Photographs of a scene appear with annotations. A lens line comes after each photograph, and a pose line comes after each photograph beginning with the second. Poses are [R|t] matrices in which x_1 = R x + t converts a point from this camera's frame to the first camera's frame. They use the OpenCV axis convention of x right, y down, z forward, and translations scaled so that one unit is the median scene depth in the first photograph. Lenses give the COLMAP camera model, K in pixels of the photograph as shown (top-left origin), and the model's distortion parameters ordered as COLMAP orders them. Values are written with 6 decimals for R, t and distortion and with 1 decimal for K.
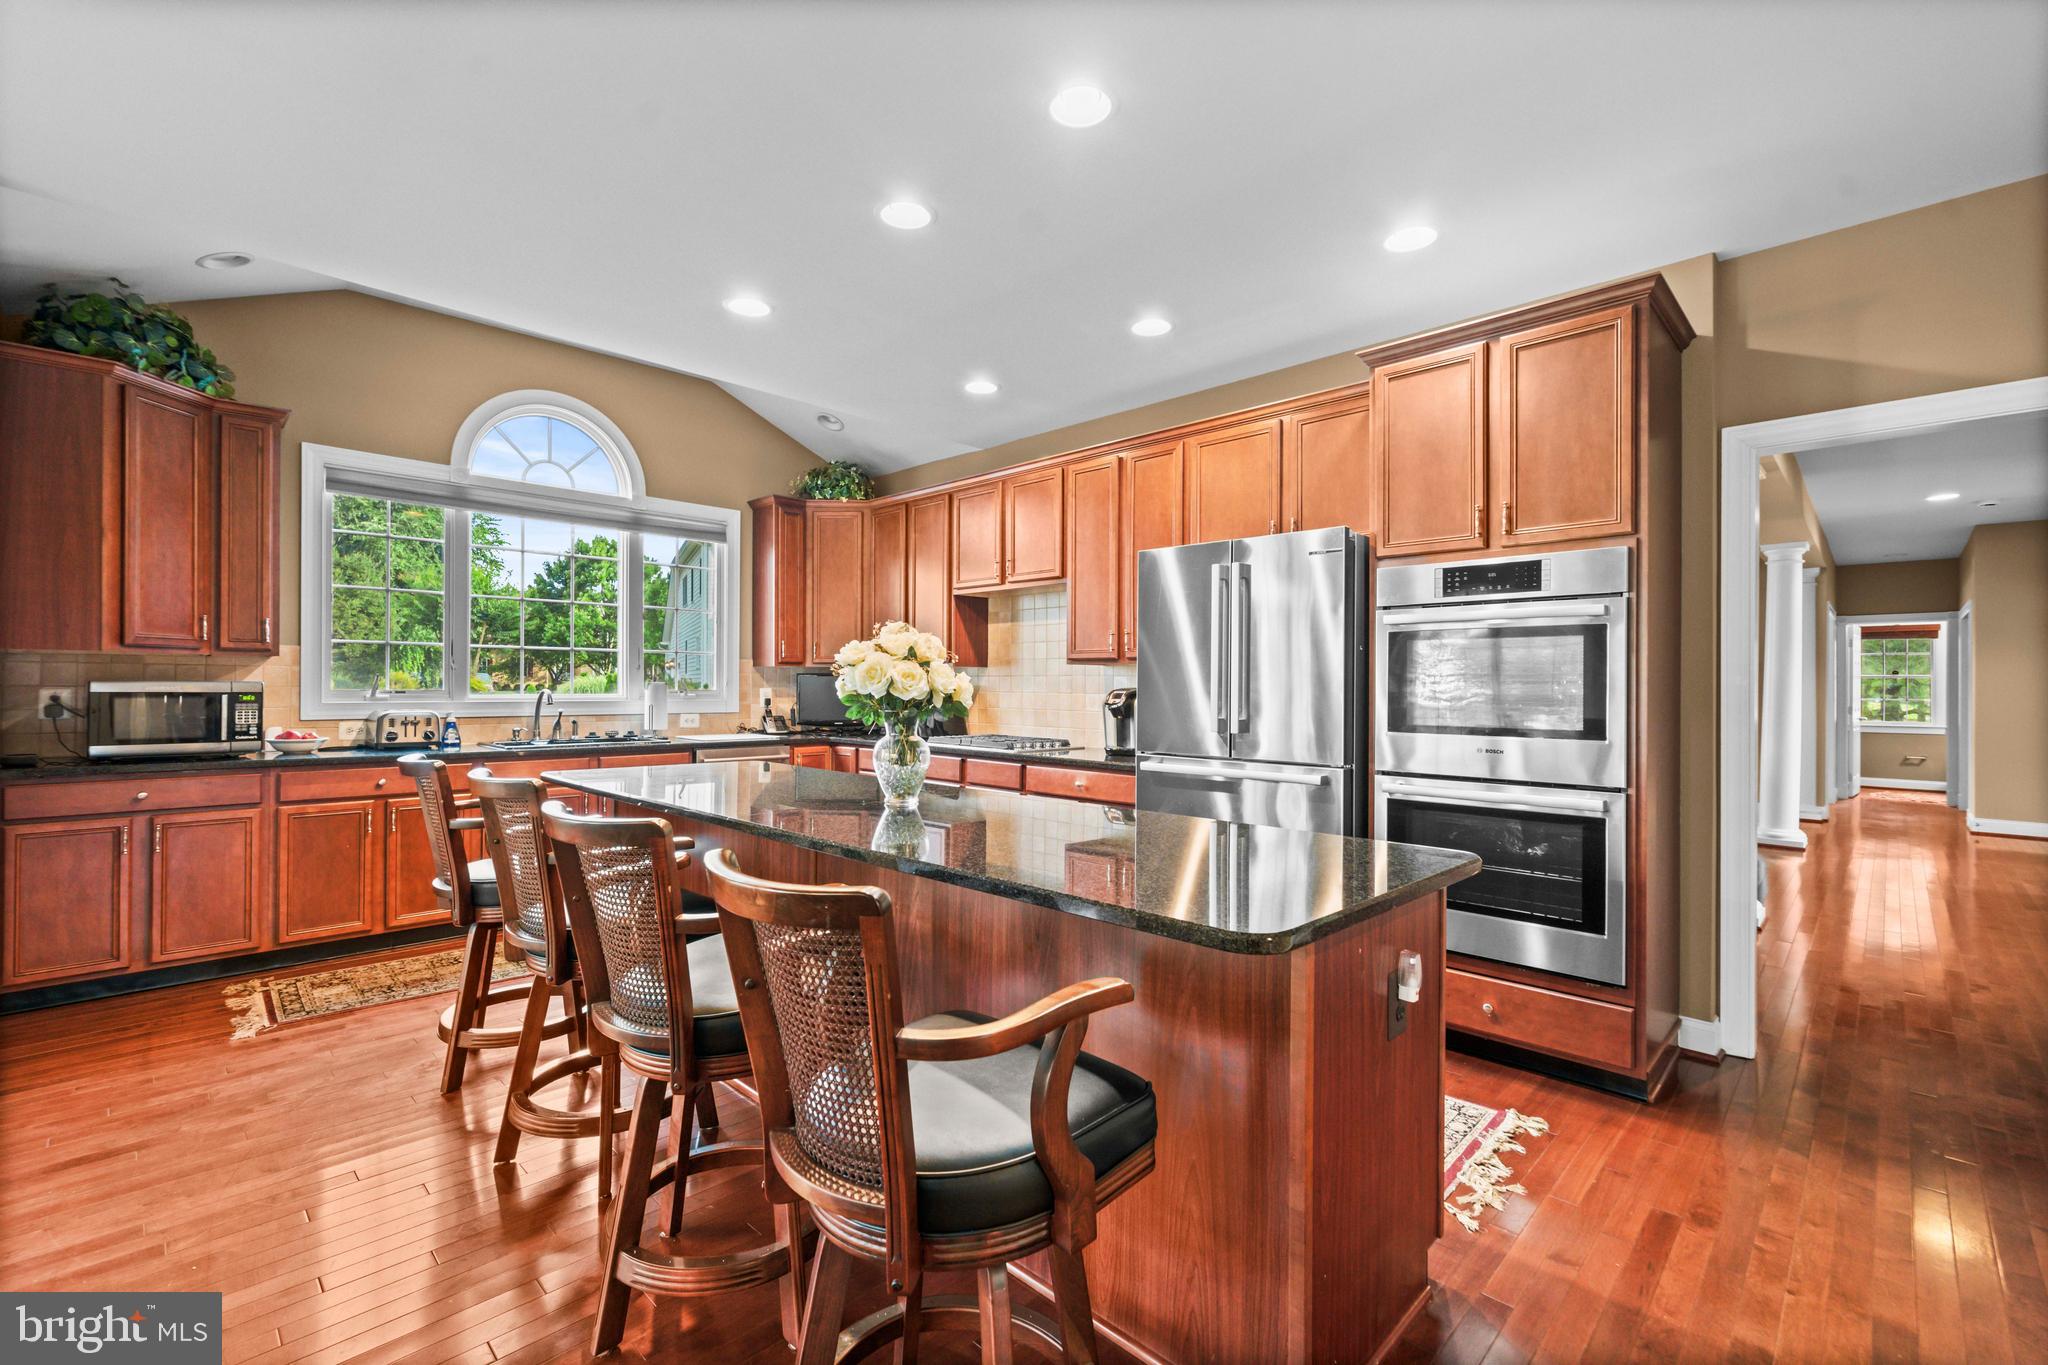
lens RADIAL K [[876.5, 0, 1019.5], [0, 876.5, 680.9], [0, 0, 1]] dist [-0.001307, 0.000128]
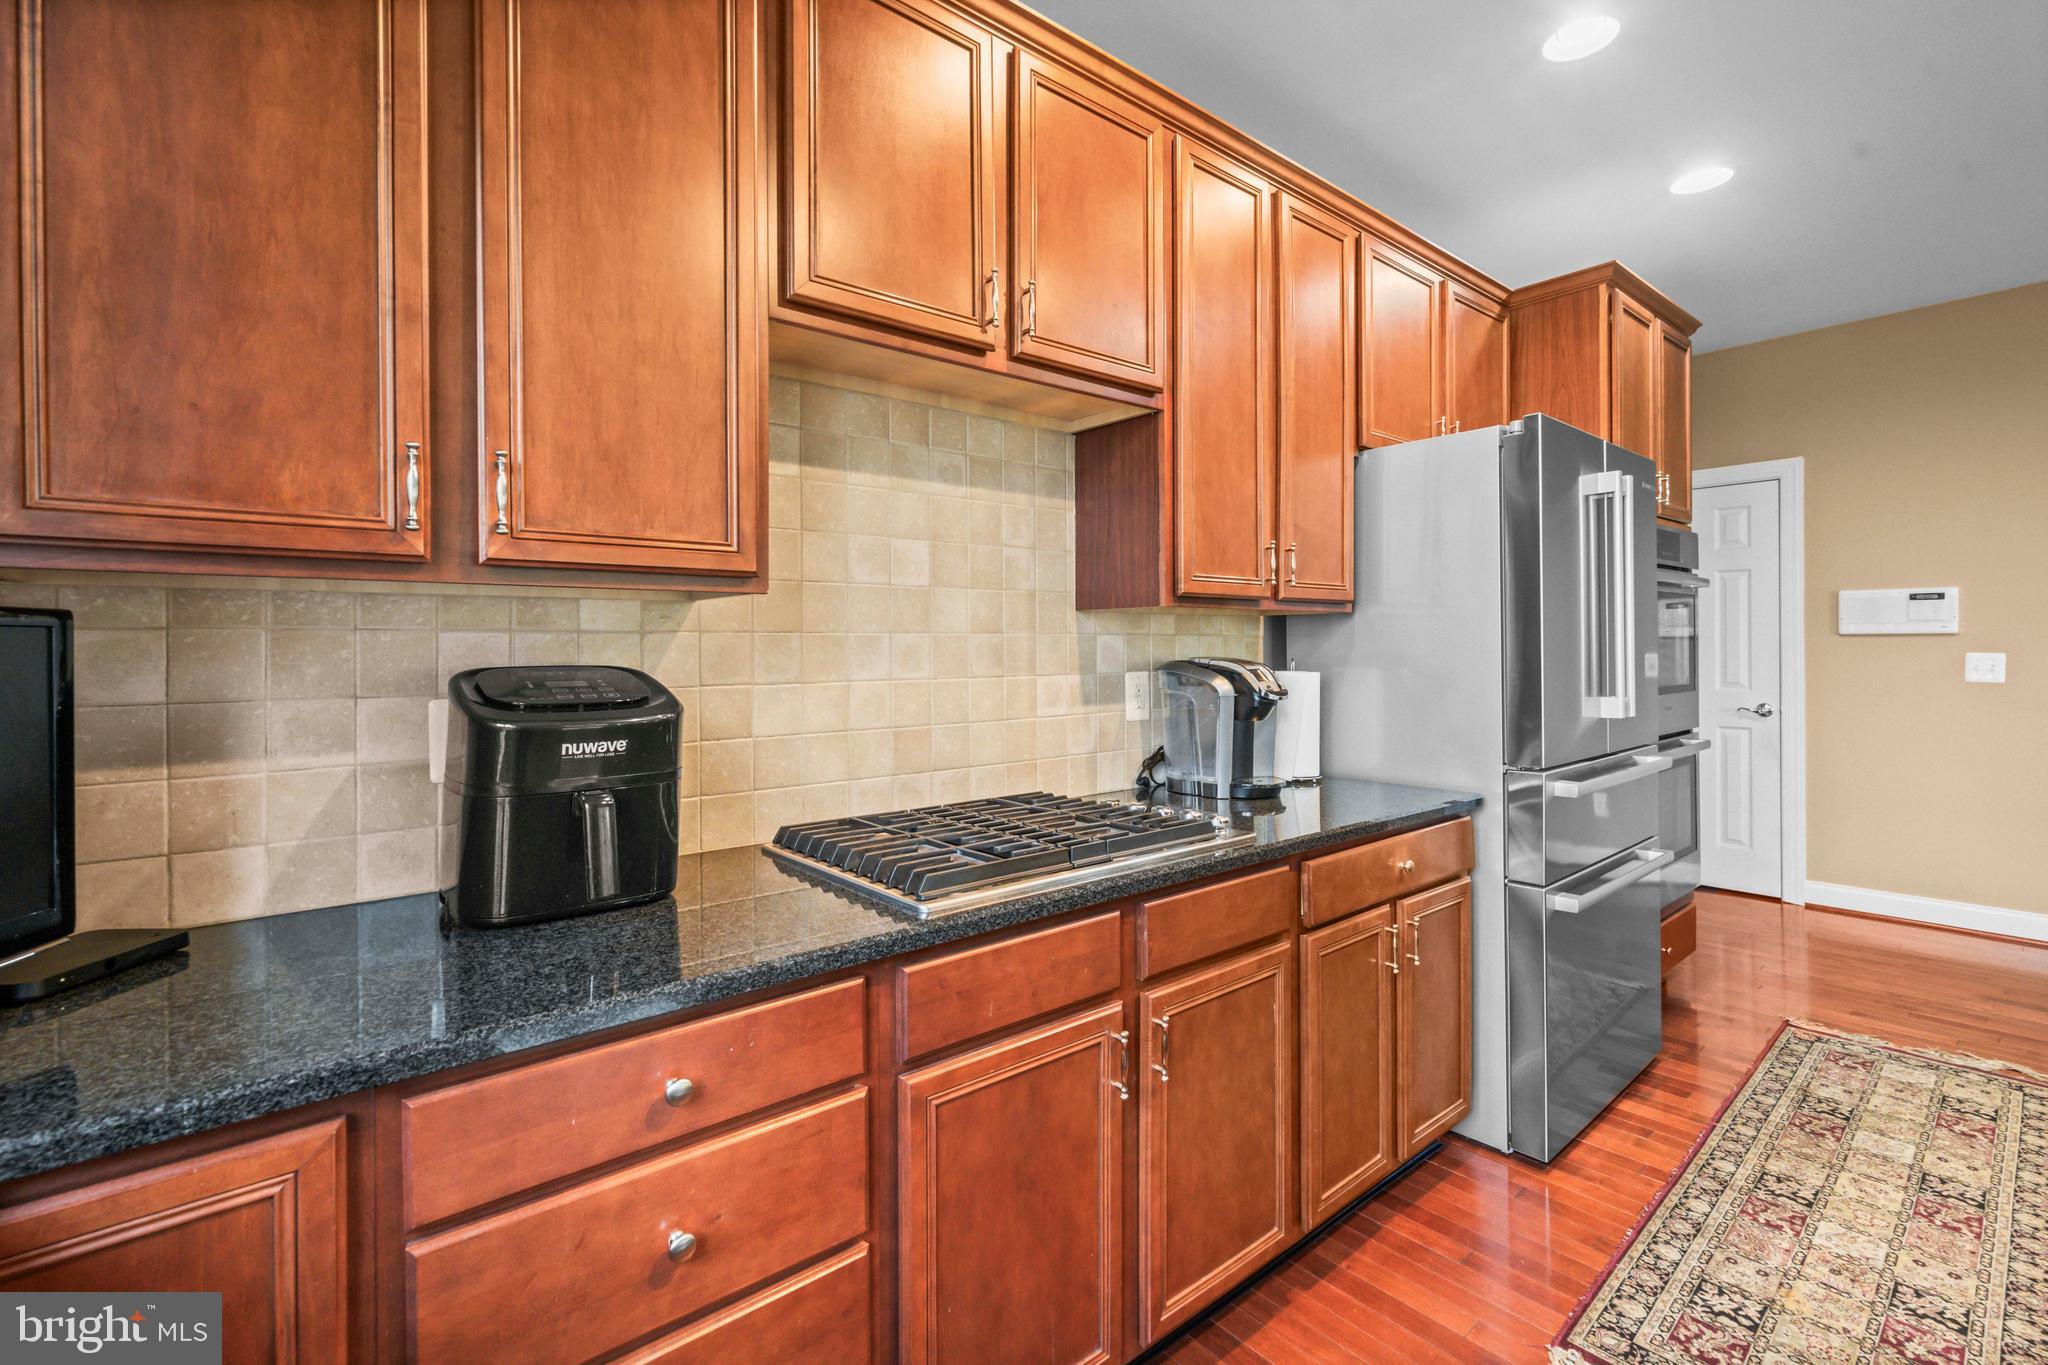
lens RADIAL K [[905.3, 0, 1021.8], [0, 905.3, 645.5], [0, 0, 1]] dist [-0.001697, 0.000028]
pose [[0.102053, -0.007346, 0.994752, -0.407025], [0.002455, 0.999972, 0.007133, -0.003613], [-0.994776, 0.001714, 0.102068, 1.087842]]
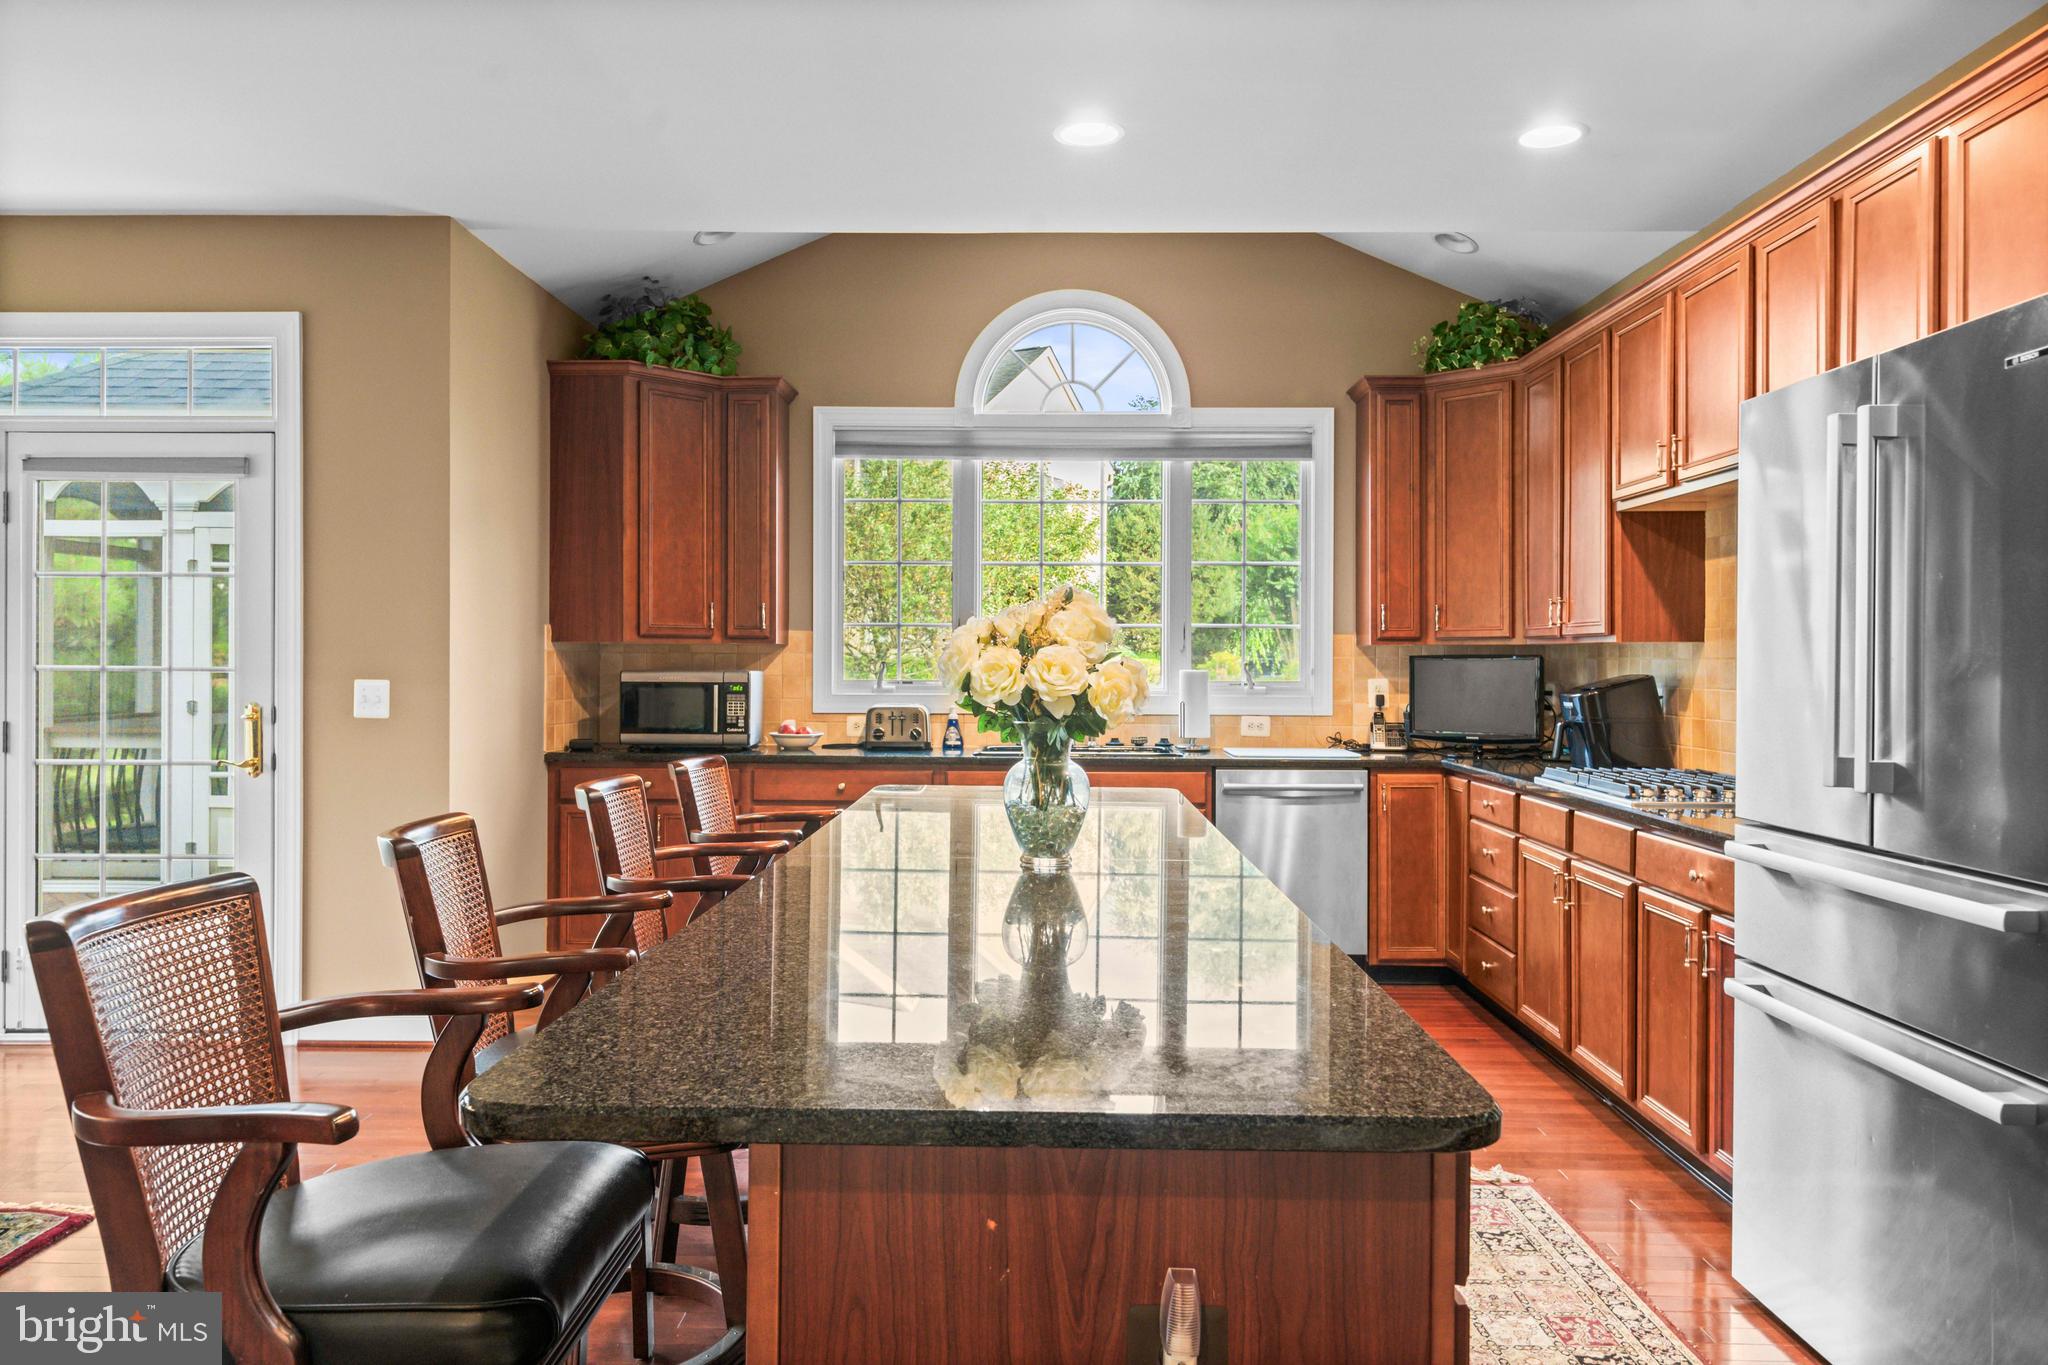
lens RADIAL K [[1361.7, 0, 1030.6], [0, 1361.7, 660.3], [0, 0, 1]] dist [0.001054, 0.000593]
pose [[0.695945, -0.003938, -0.718084, 0.339482], [0.003853, 0.999991, -0.001749, -0.006166], [0.718085, -0.001549, 0.695954, 0.174036]]
